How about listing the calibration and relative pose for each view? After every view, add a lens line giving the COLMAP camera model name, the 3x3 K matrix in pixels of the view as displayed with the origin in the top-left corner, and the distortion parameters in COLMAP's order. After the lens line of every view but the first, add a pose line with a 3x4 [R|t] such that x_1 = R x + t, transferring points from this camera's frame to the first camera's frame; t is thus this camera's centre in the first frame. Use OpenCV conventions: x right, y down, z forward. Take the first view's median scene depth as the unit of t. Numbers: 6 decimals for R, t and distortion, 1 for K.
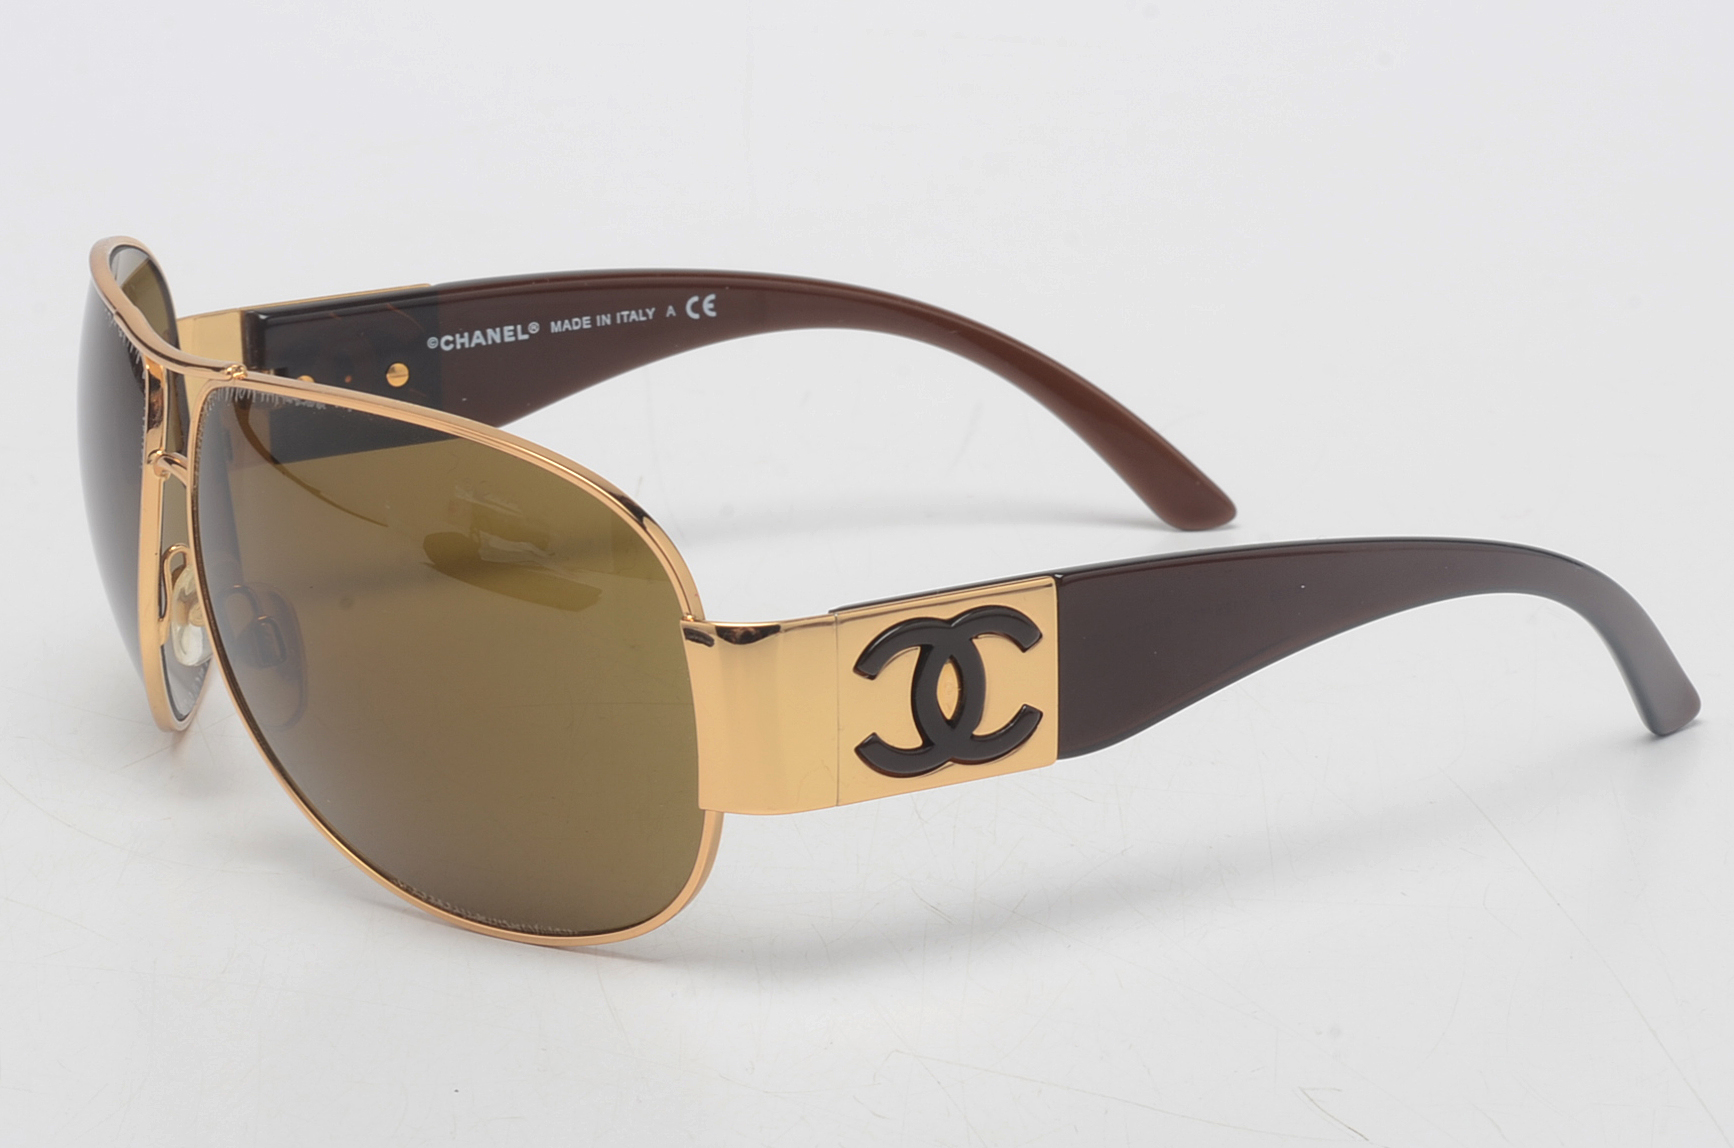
lens RADIAL K [[4071.7, 0, 863.7], [0, 4071.7, 577.7], [0, 0, 1]] dist [-0.083905, 0.000000]
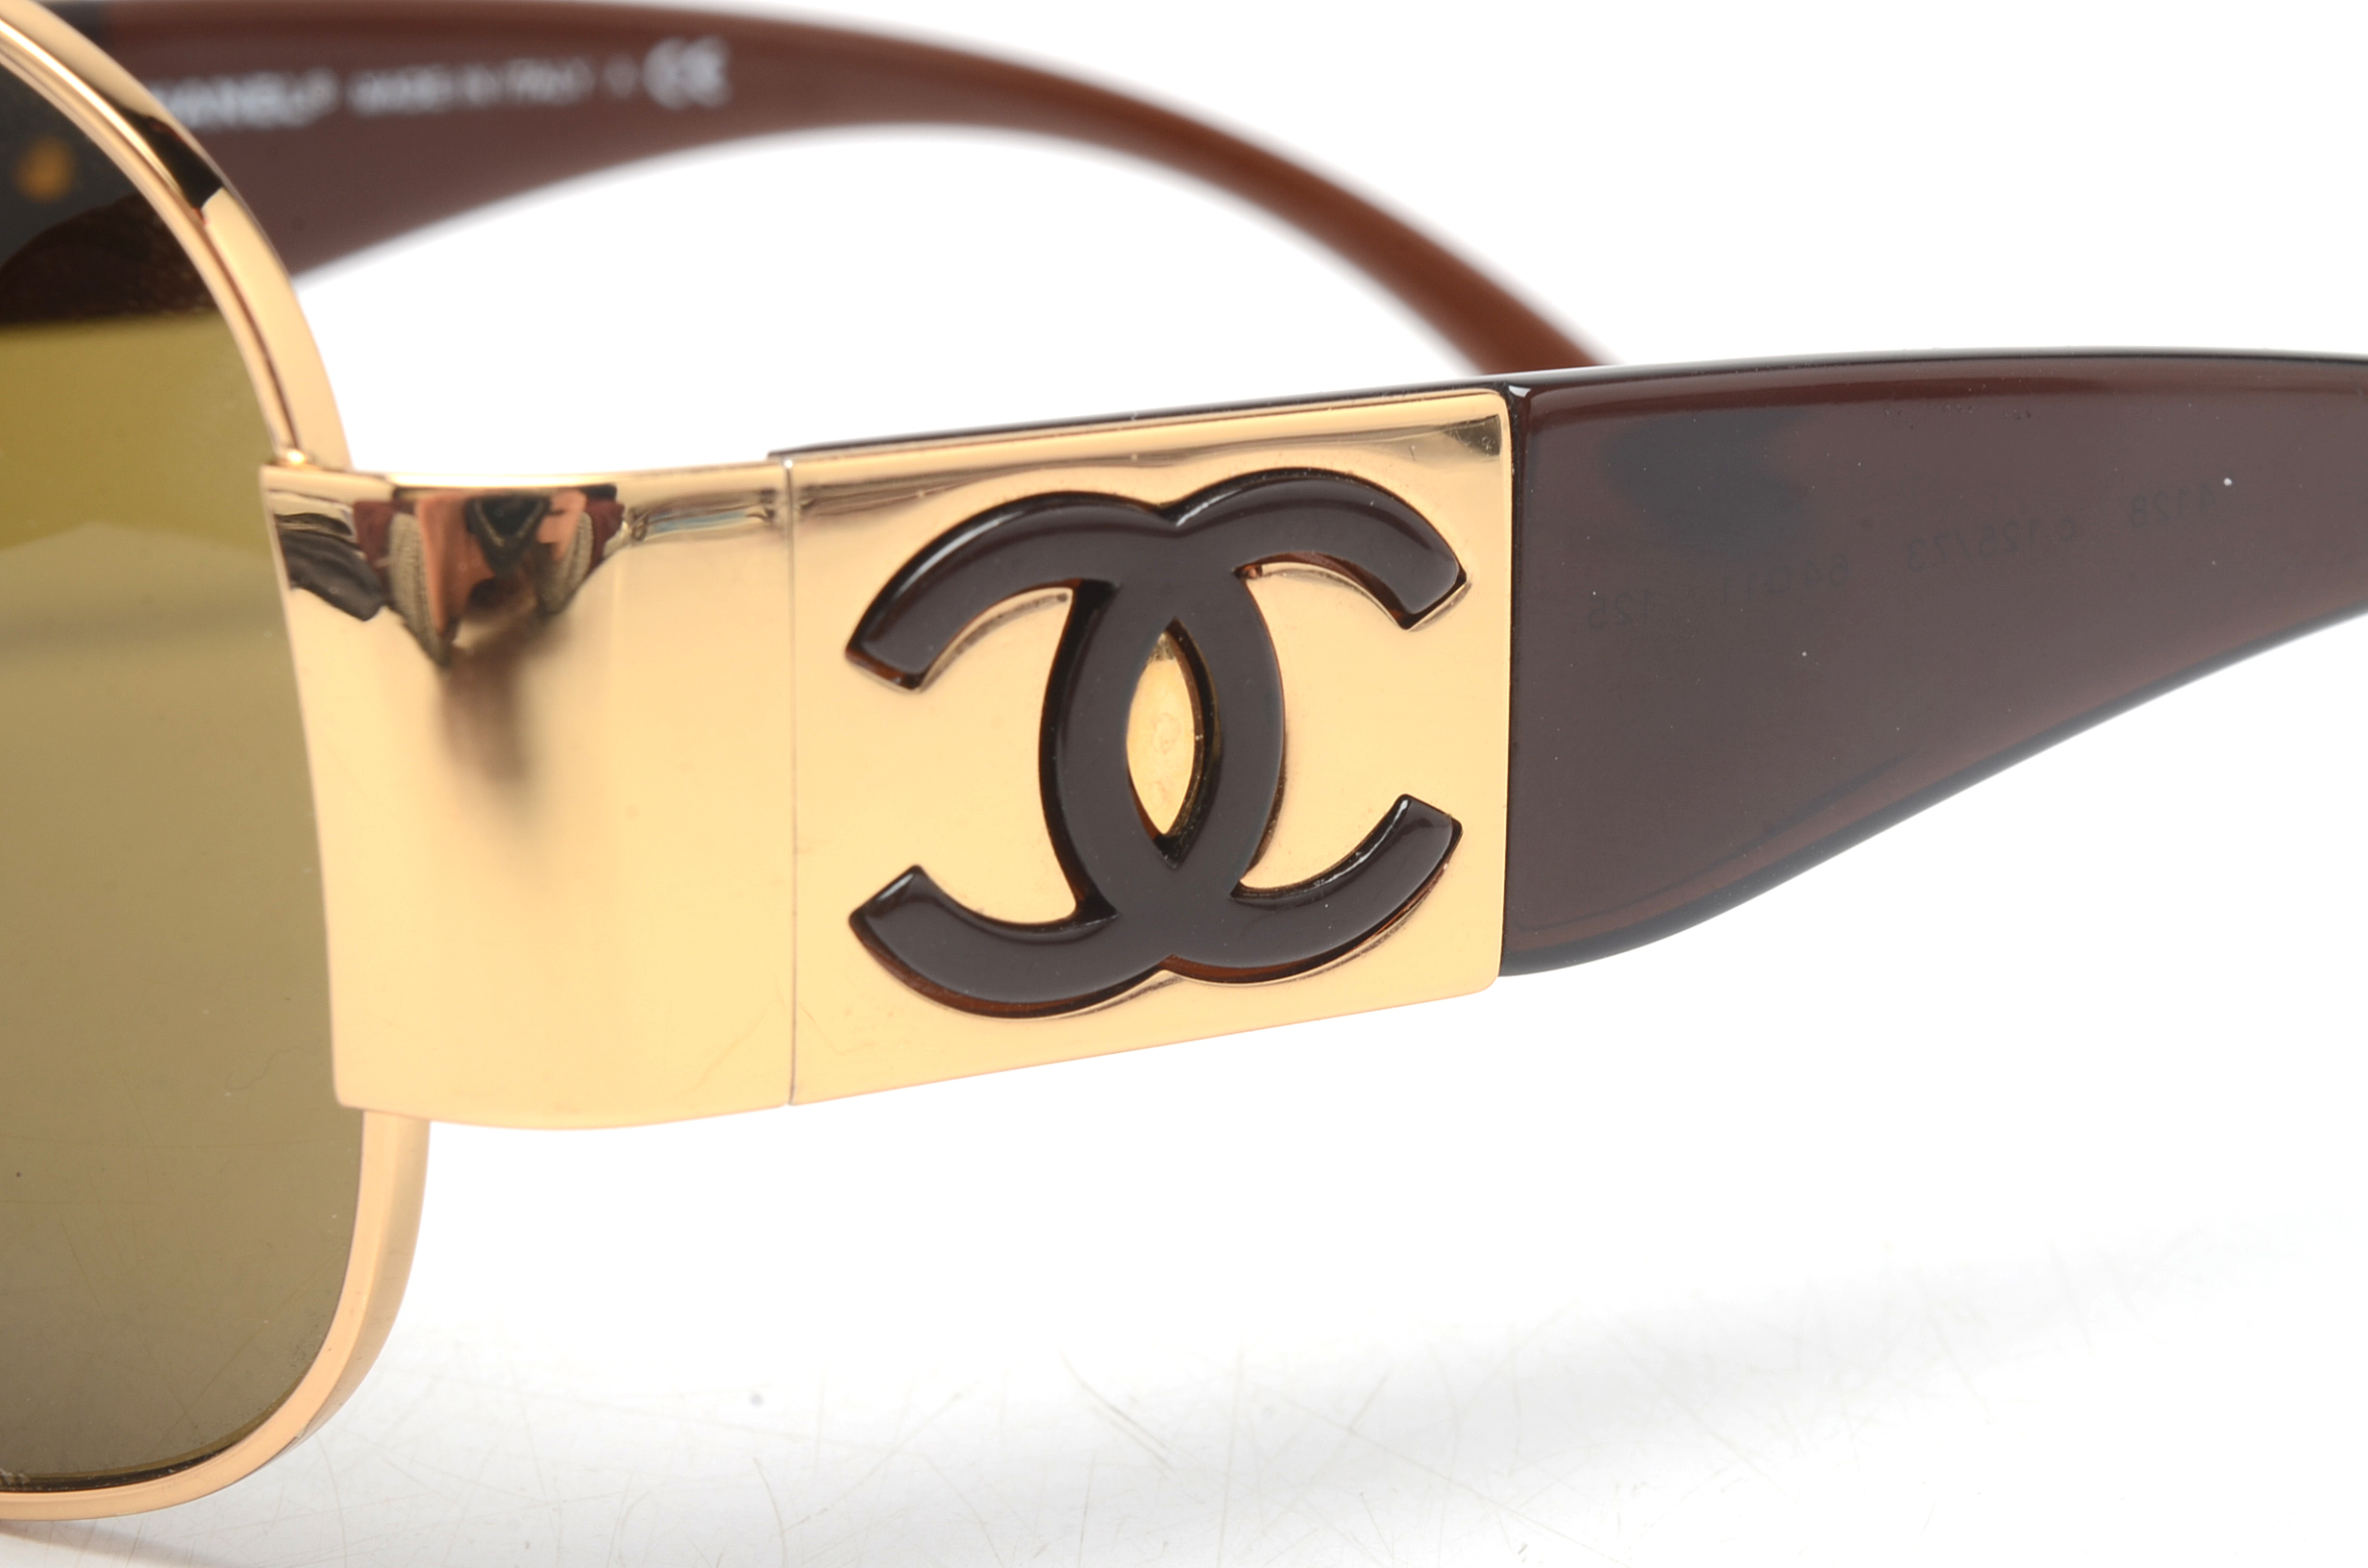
lens RADIAL K [[5559.7, 0, 1187.0], [0, 5559.7, 777.8], [0, 0, 1]] dist [-0.083905, 0.000000]
pose [[0.999739, 0.017343, 0.014848, 0.016268], [-0.017195, 0.999802, -0.010061, 0.034697], [-0.015019, 0.009803, 0.999839, 0.572388]]
